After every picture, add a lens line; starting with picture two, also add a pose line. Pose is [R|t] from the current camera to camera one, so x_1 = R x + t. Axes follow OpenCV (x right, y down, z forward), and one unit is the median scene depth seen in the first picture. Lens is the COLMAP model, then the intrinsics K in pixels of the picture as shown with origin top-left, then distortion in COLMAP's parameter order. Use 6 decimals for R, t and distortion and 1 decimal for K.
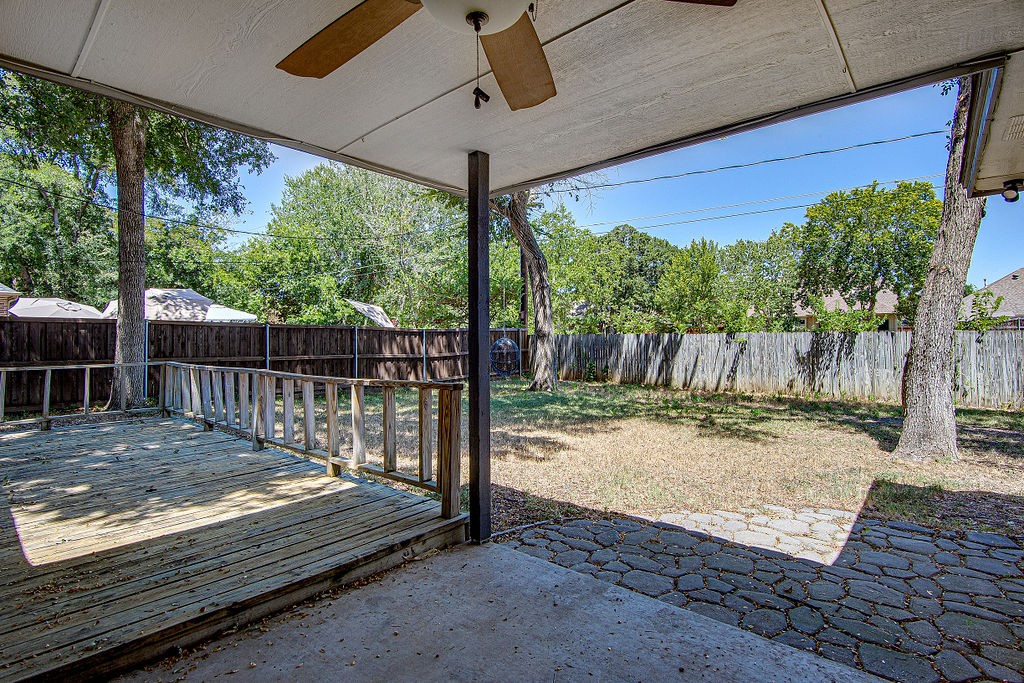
lens RADIAL K [[493.4, 0, 510.9], [0, 493.4, 338.4], [0, 0, 1]] dist [-0.002335, -0.000133]
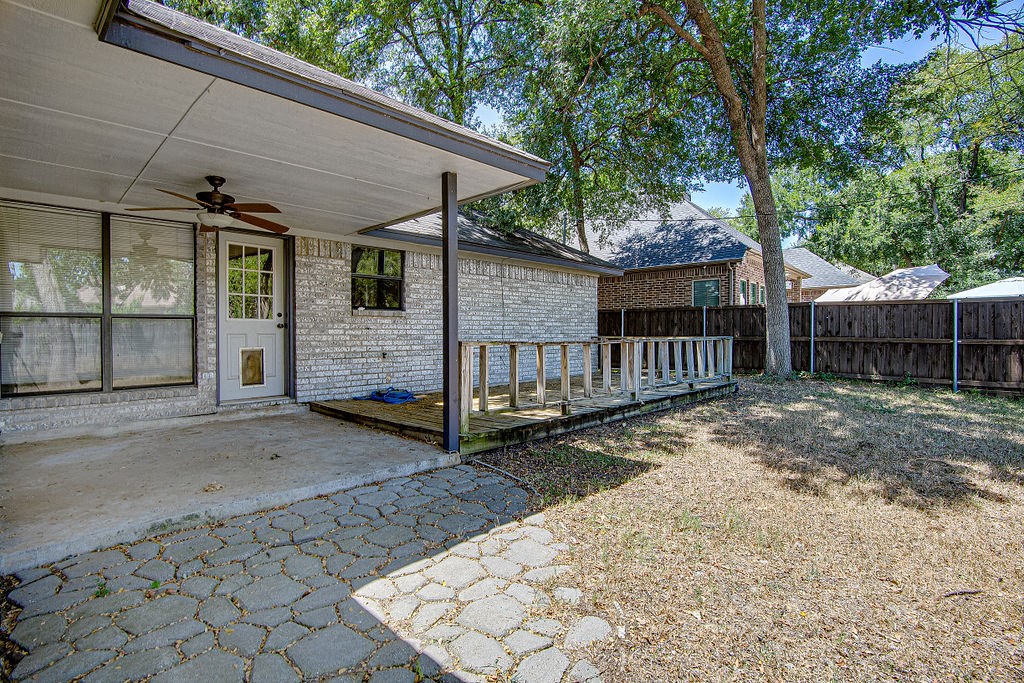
lens RADIAL K [[493.4, 0, 509.5], [0, 493.4, 337.3], [0, 0, 1]] dist [-0.002335, -0.000133]
pose [[-0.036482, 0.014496, -0.999229, 0.324309], [0.007683, 0.999869, 0.014224, 0.016804], [0.999305, -0.007158, -0.036589, 0.300476]]
